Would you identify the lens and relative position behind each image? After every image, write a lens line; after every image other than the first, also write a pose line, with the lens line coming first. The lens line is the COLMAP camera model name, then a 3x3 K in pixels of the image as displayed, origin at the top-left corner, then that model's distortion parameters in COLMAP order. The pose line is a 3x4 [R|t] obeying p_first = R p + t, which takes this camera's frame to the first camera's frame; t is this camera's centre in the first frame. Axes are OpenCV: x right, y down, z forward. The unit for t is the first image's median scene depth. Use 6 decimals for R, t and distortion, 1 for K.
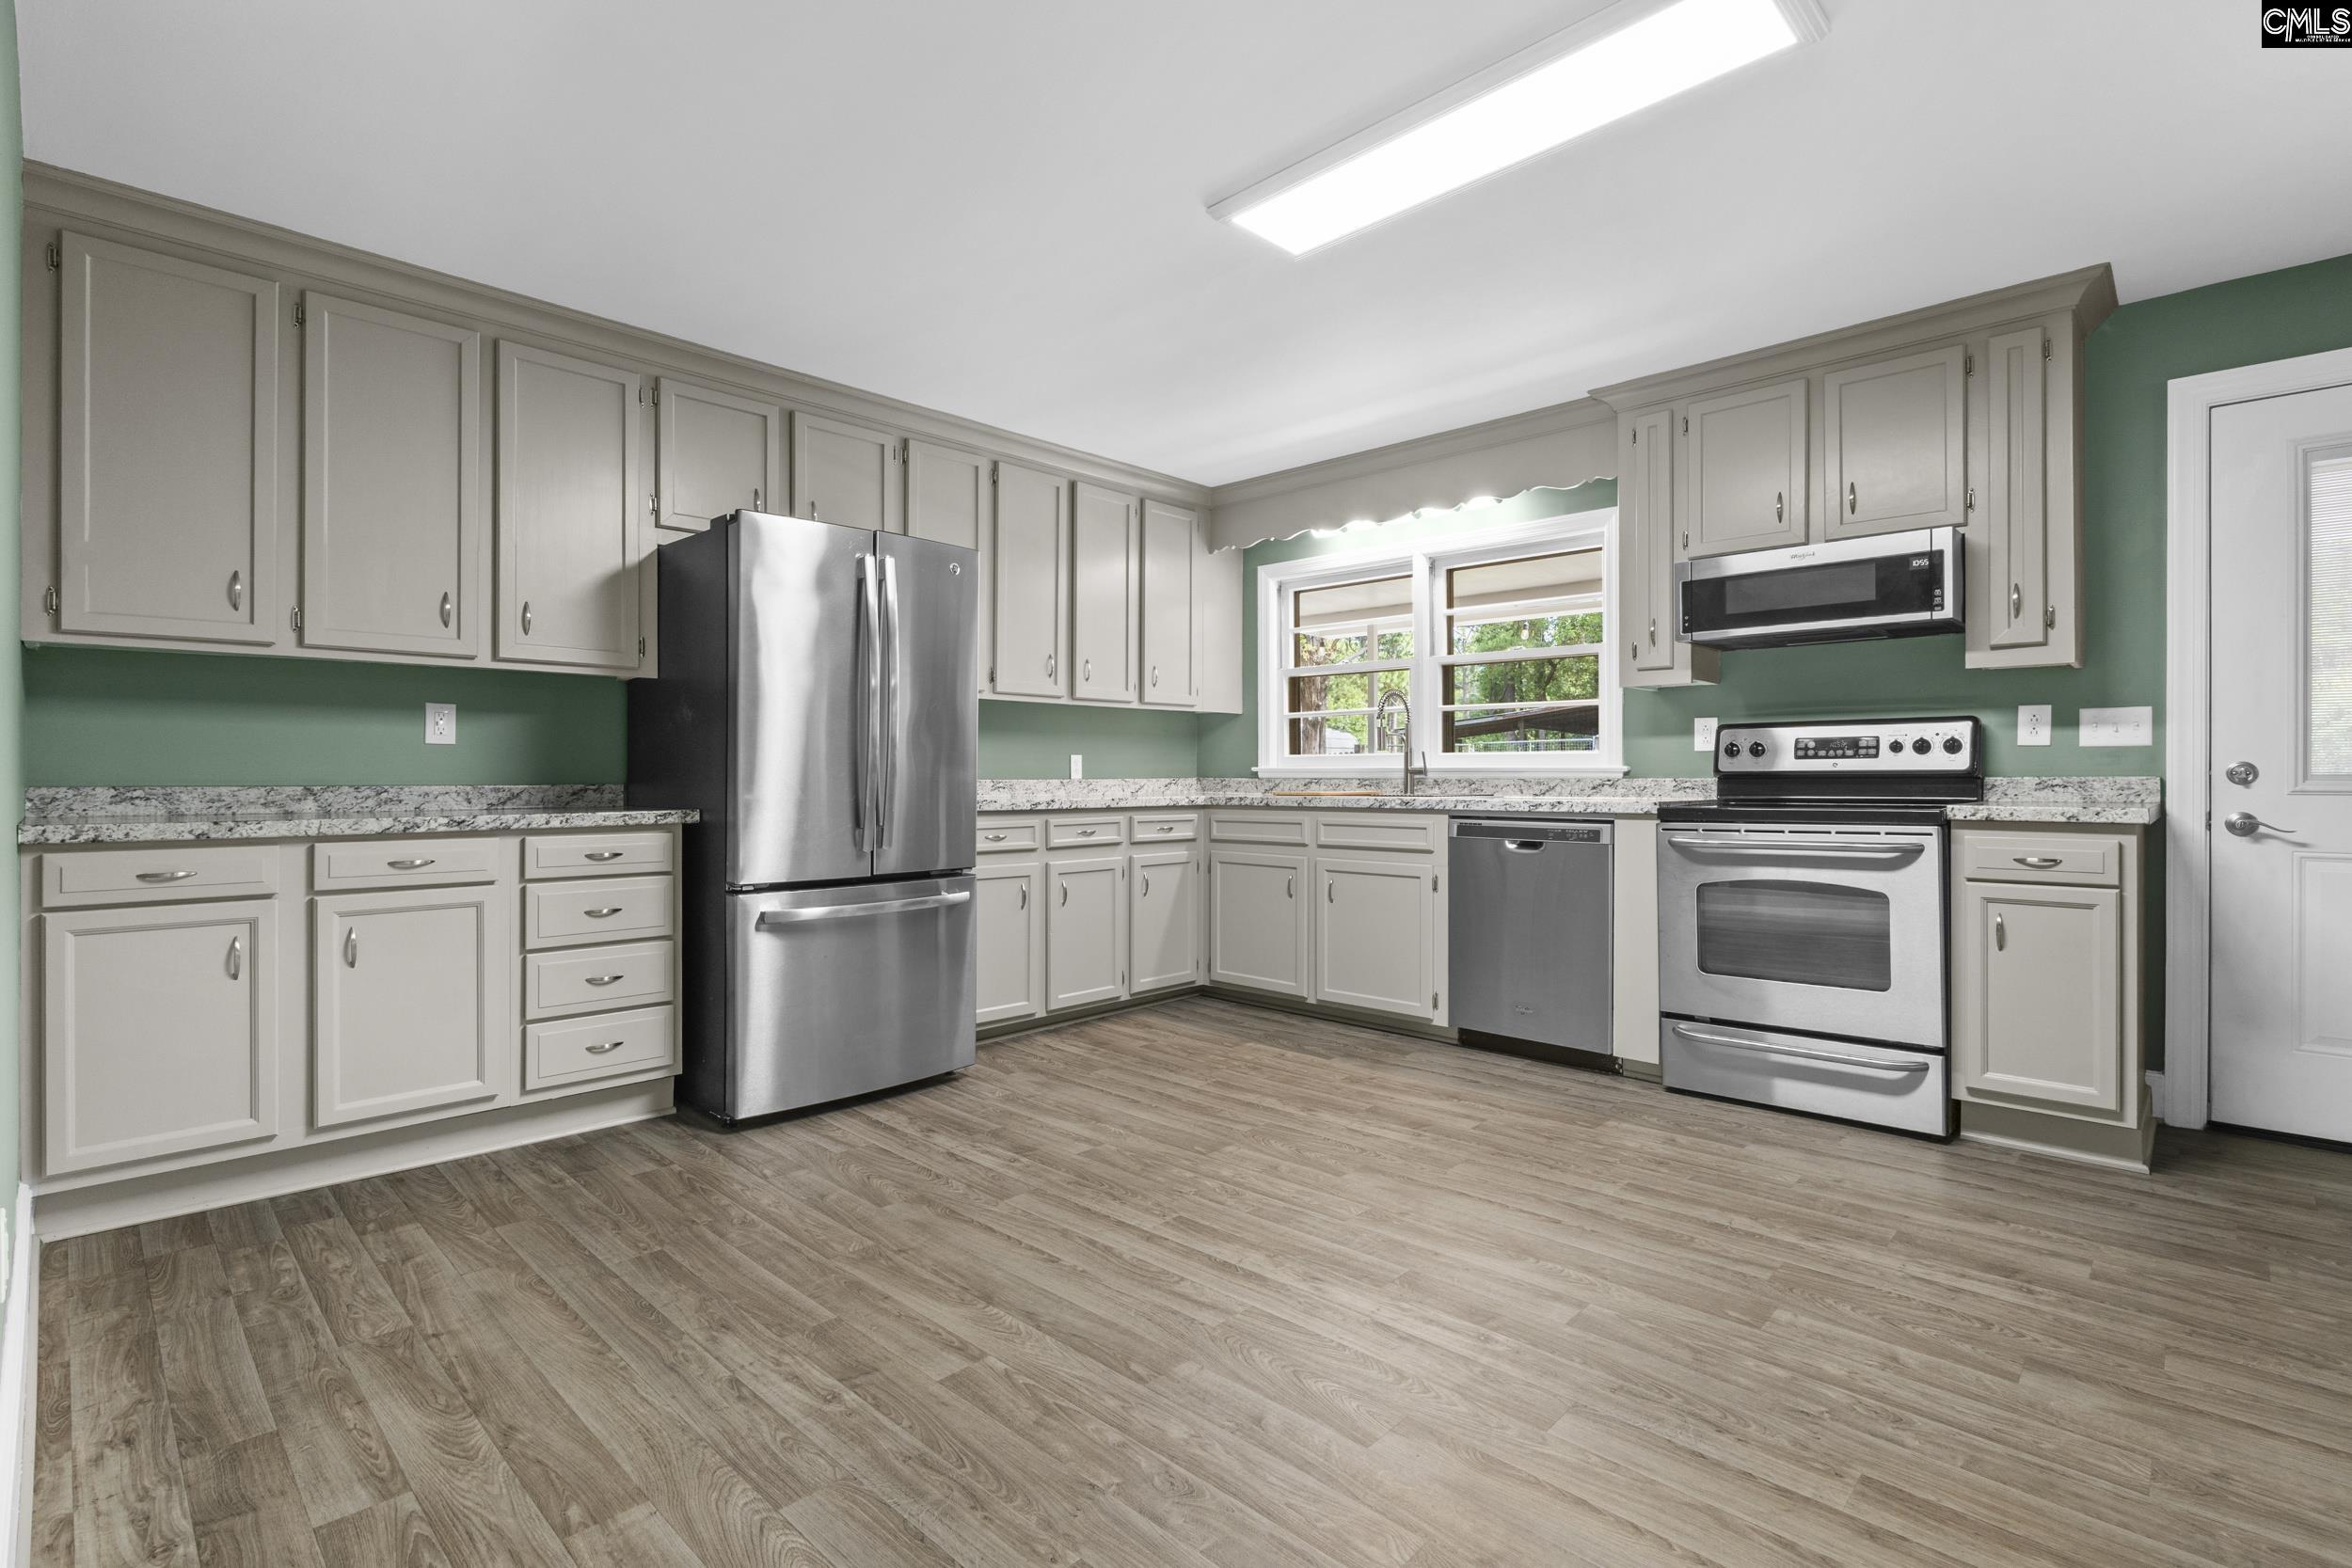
lens RADIAL K [[1087.3, 0, 1168.0], [0, 1087.3, 776.0], [0, 0, 1]] dist [-0.002770, -0.000206]
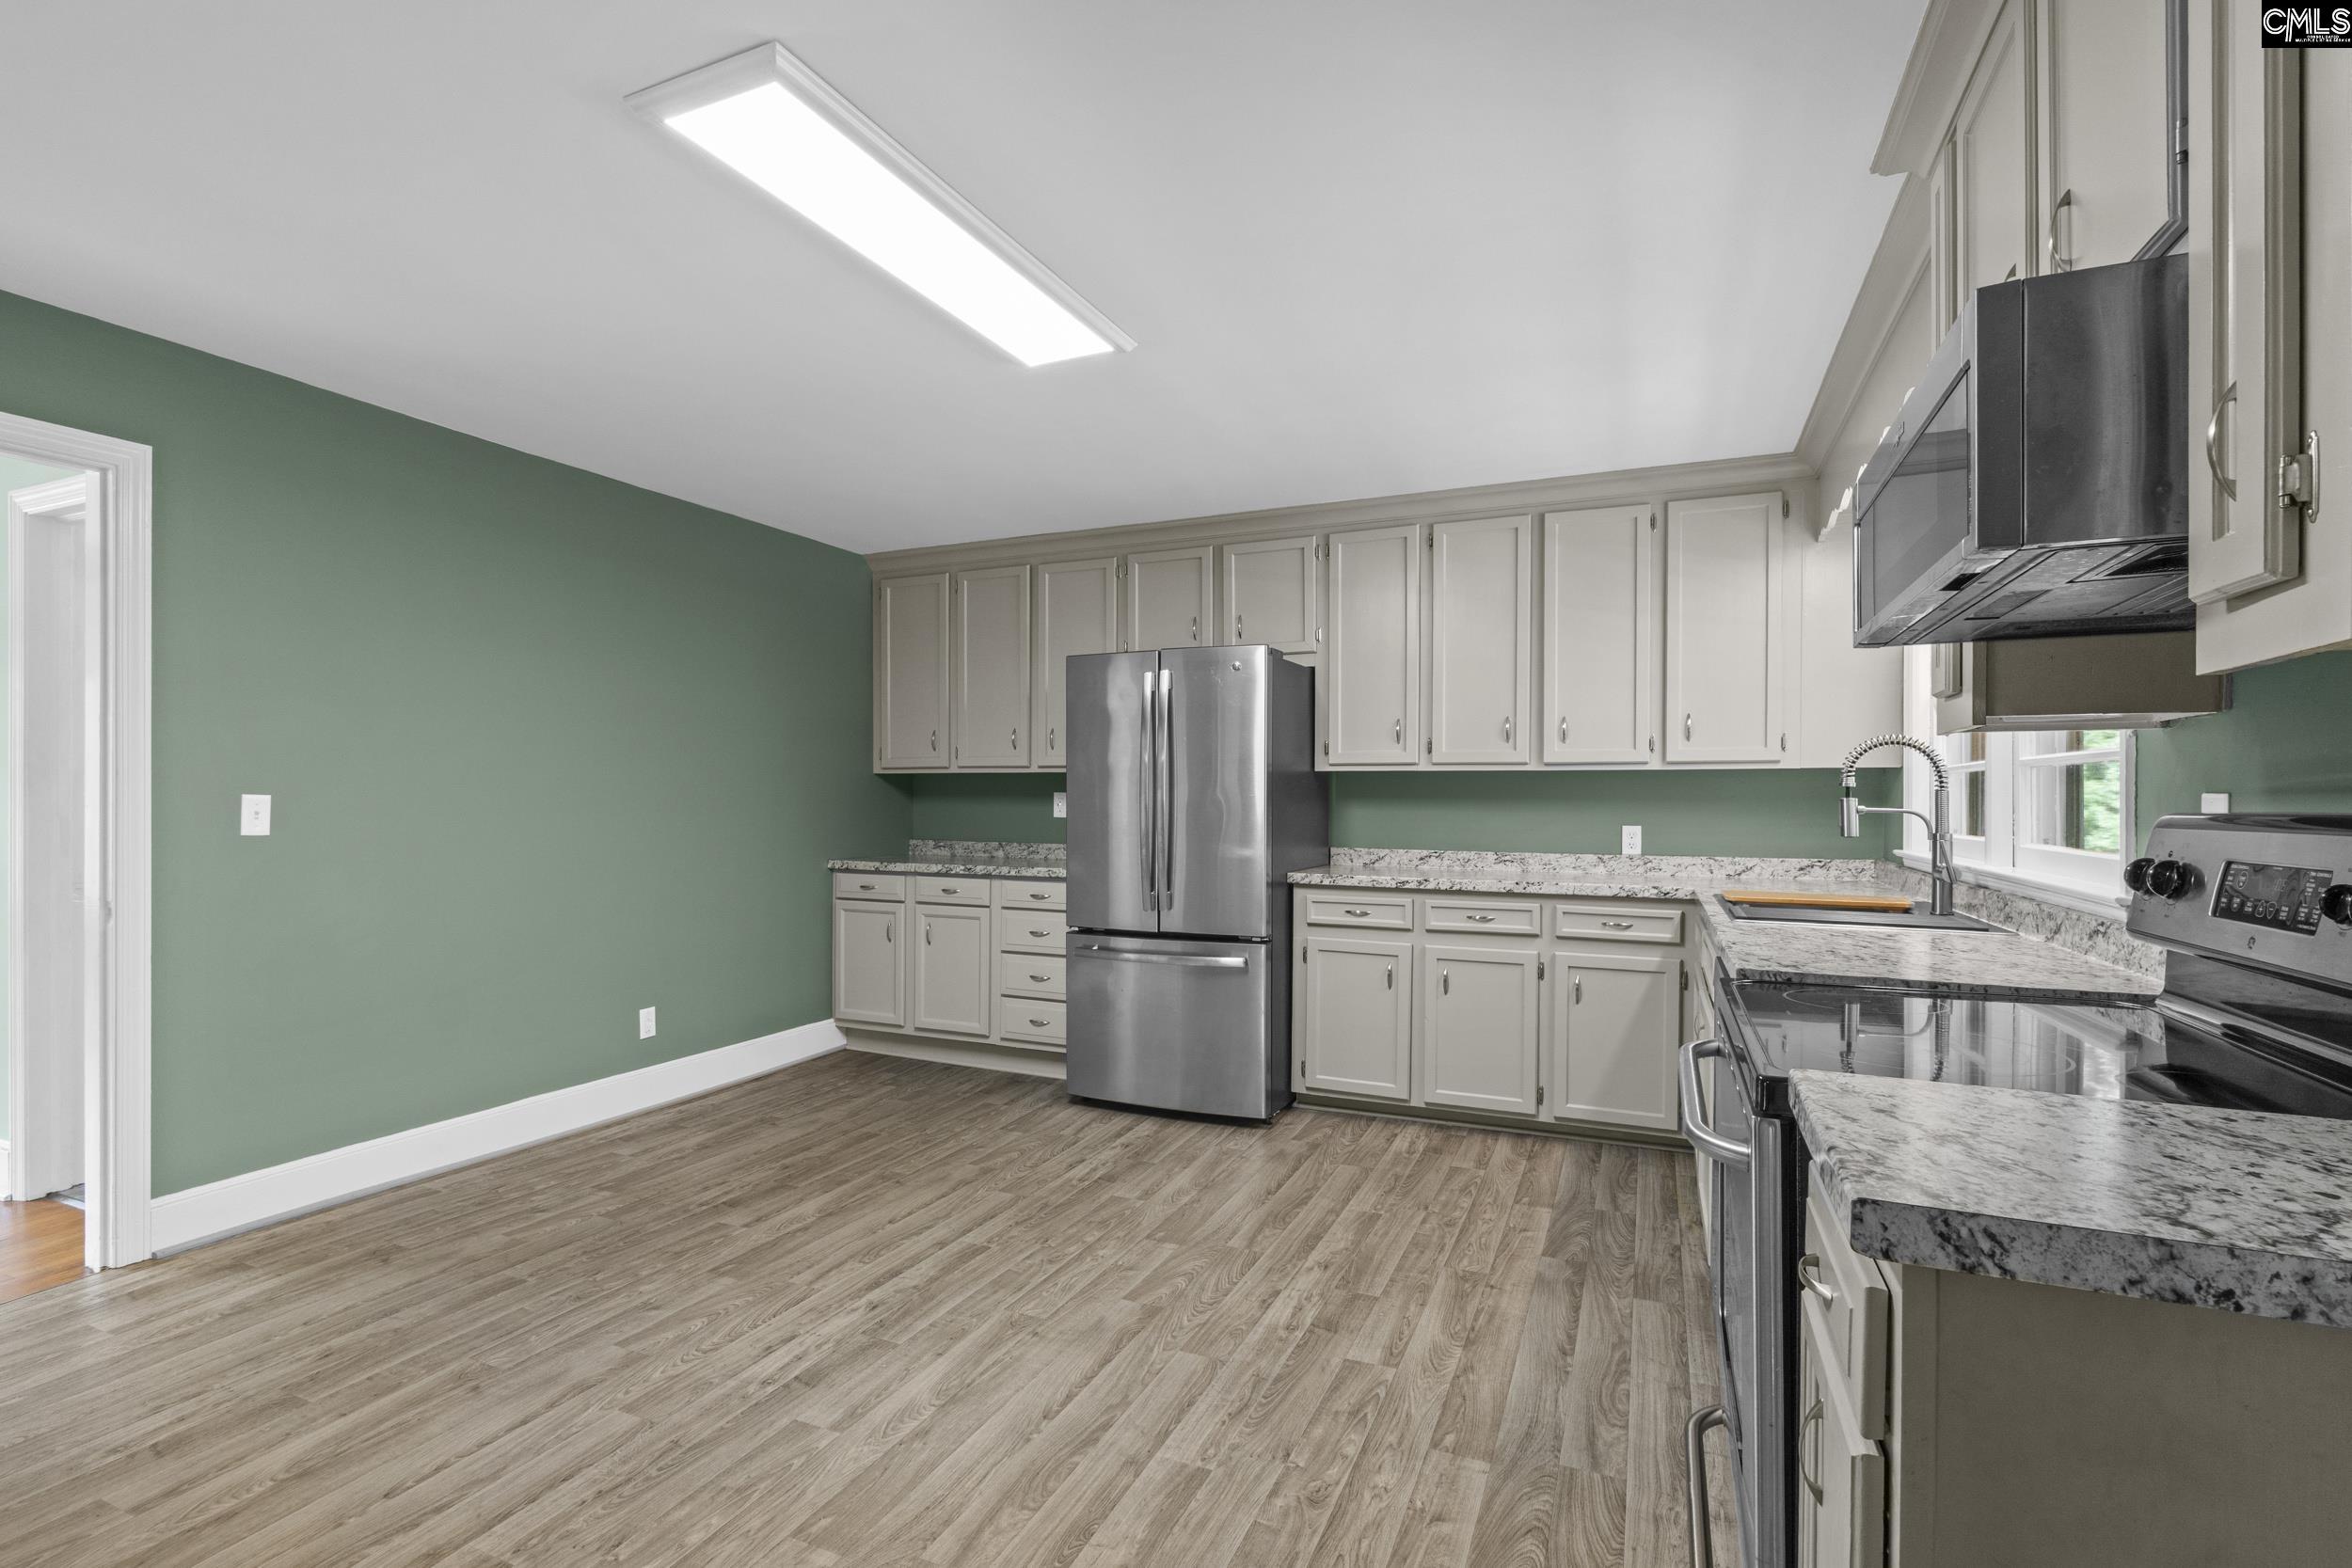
lens RADIAL K [[1095.4, 0, 1163.9], [0, 1095.4, 799.2], [0, 0, 1]] dist [-0.004950, -0.000346]
pose [[0.342577, 0.003496, -0.939483, 0.892305], [-0.005732, 0.999982, 0.001631, -0.059853], [0.939472, 0.004827, 0.342590, 0.585186]]
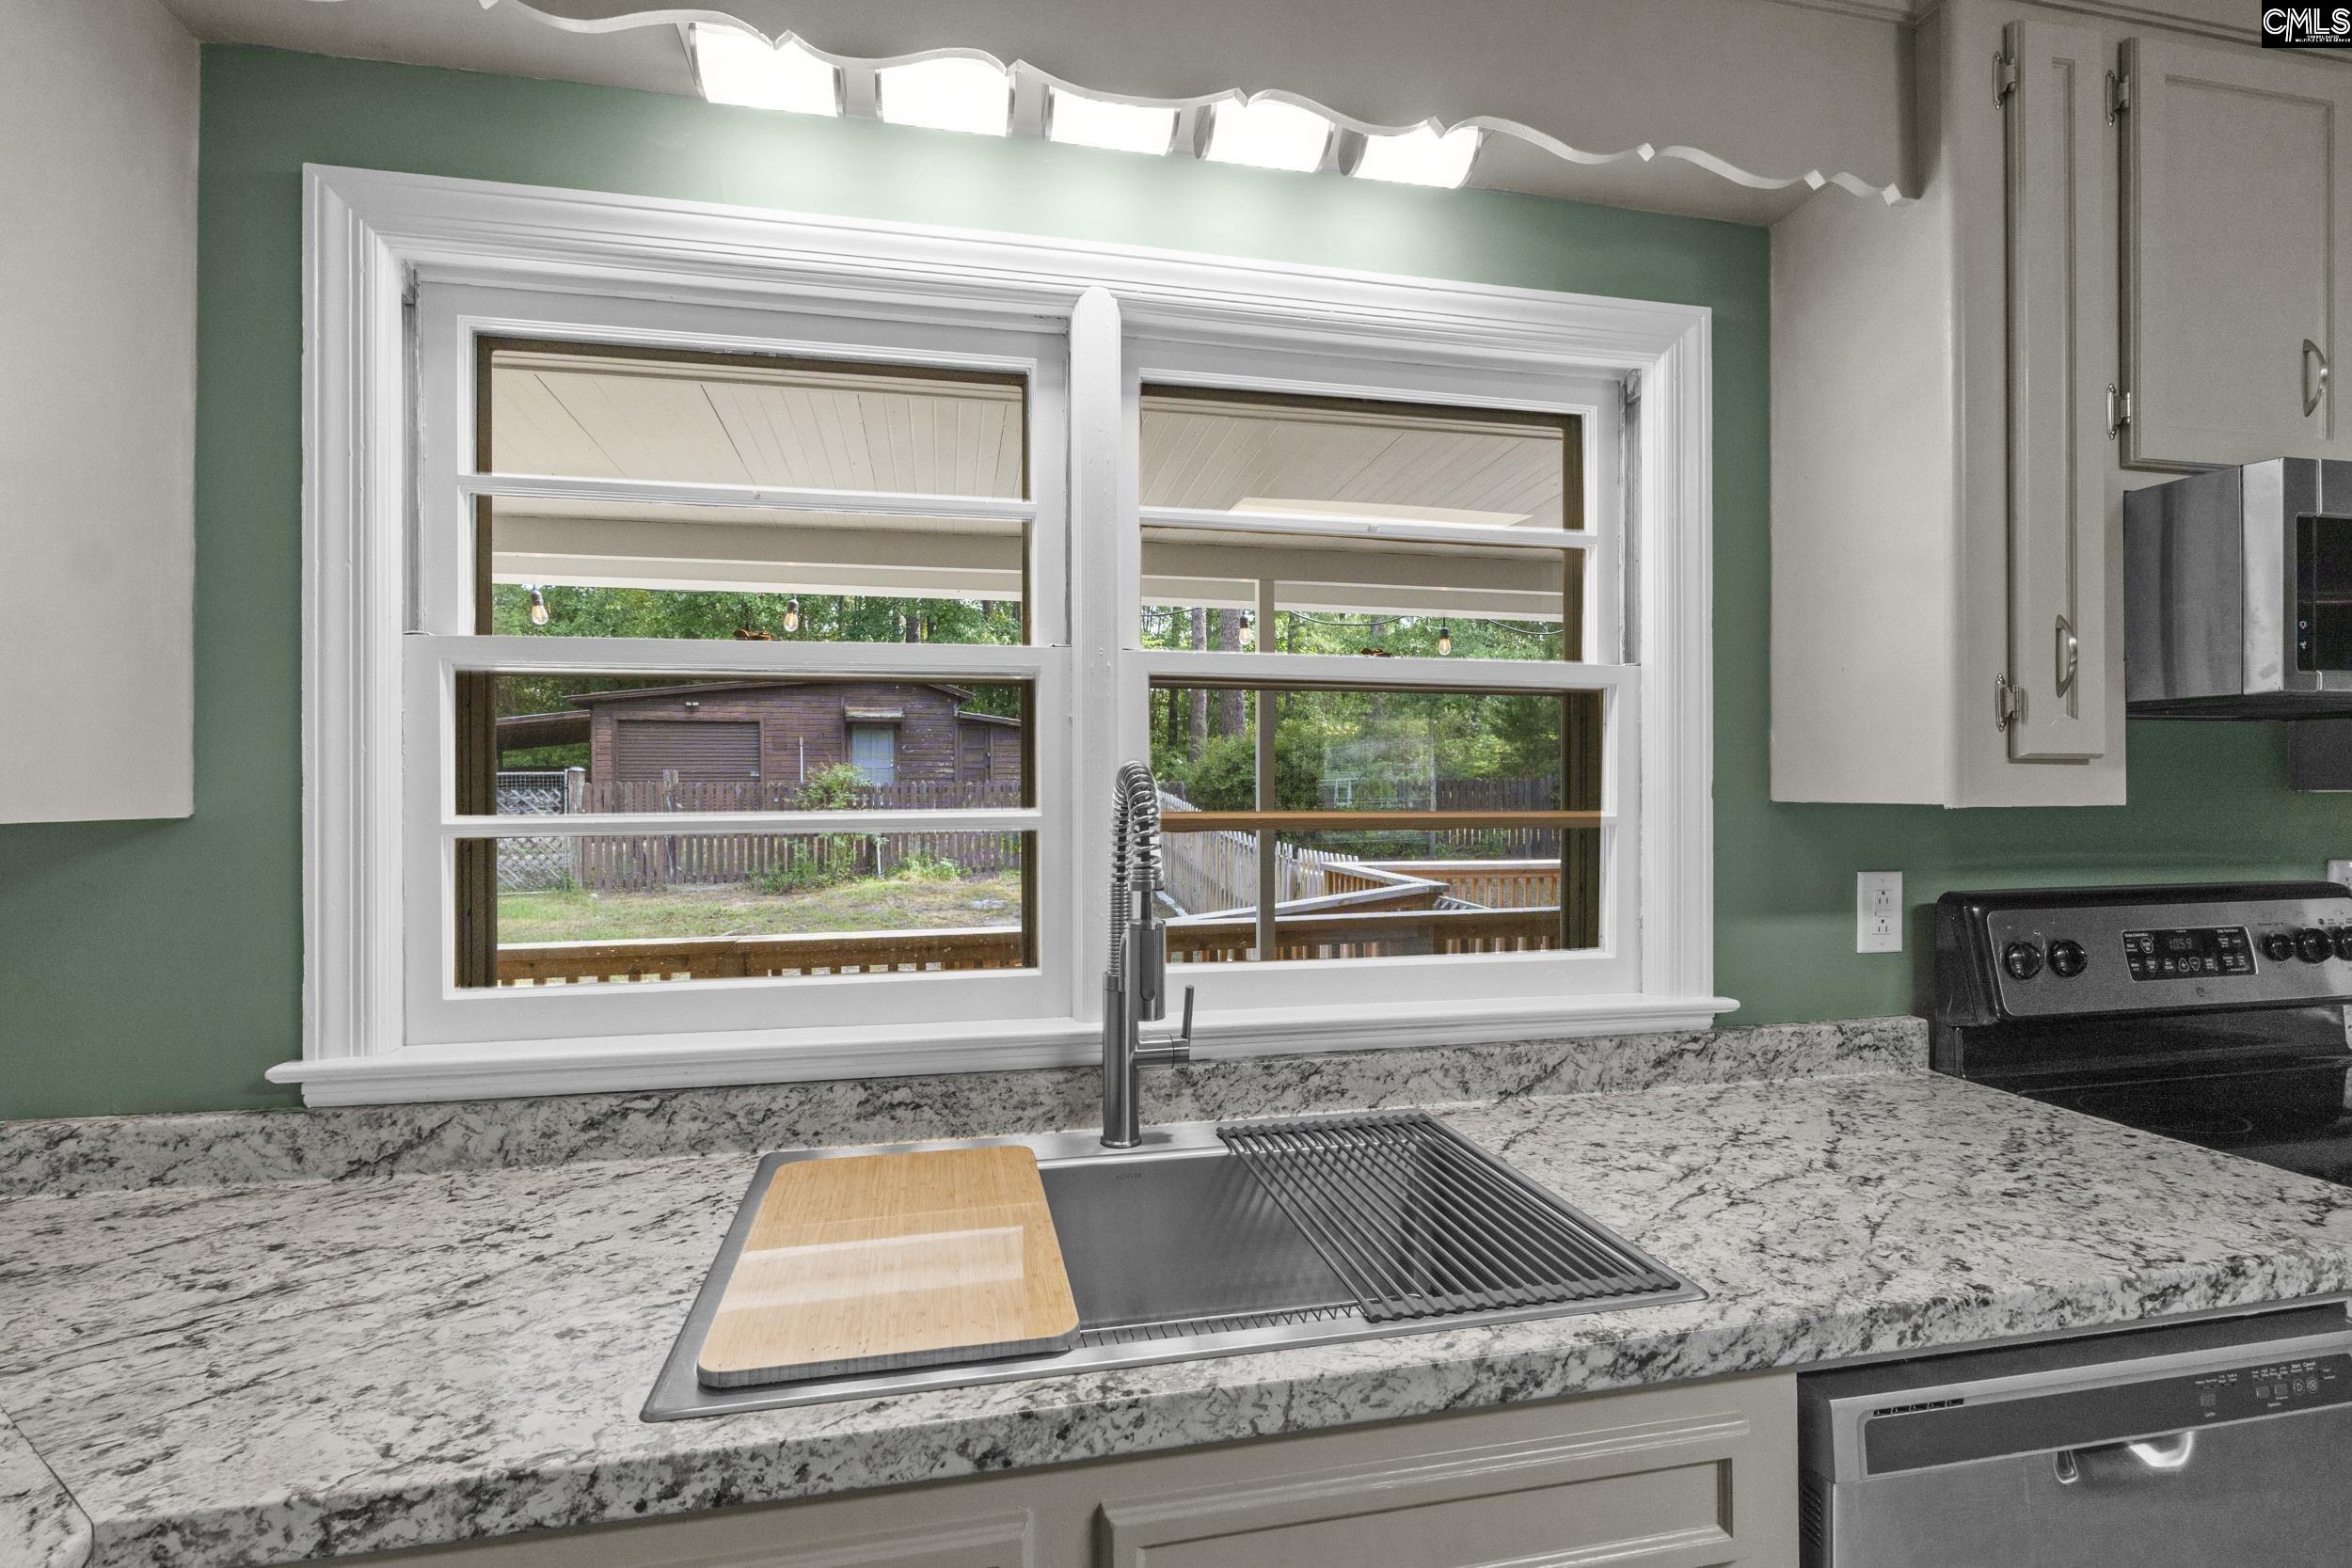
lens RADIAL K [[1070.2, 0, 1167.3], [0, 1070.2, 803.7], [0, 0, 1]] dist [-0.002252, 0.000715]
pose [[0.567483, -0.009587, 0.823329, 0.004310], [0.003392, 0.999951, 0.009306, -0.101865], [-0.823378, -0.002489, 0.567487, 1.188561]]
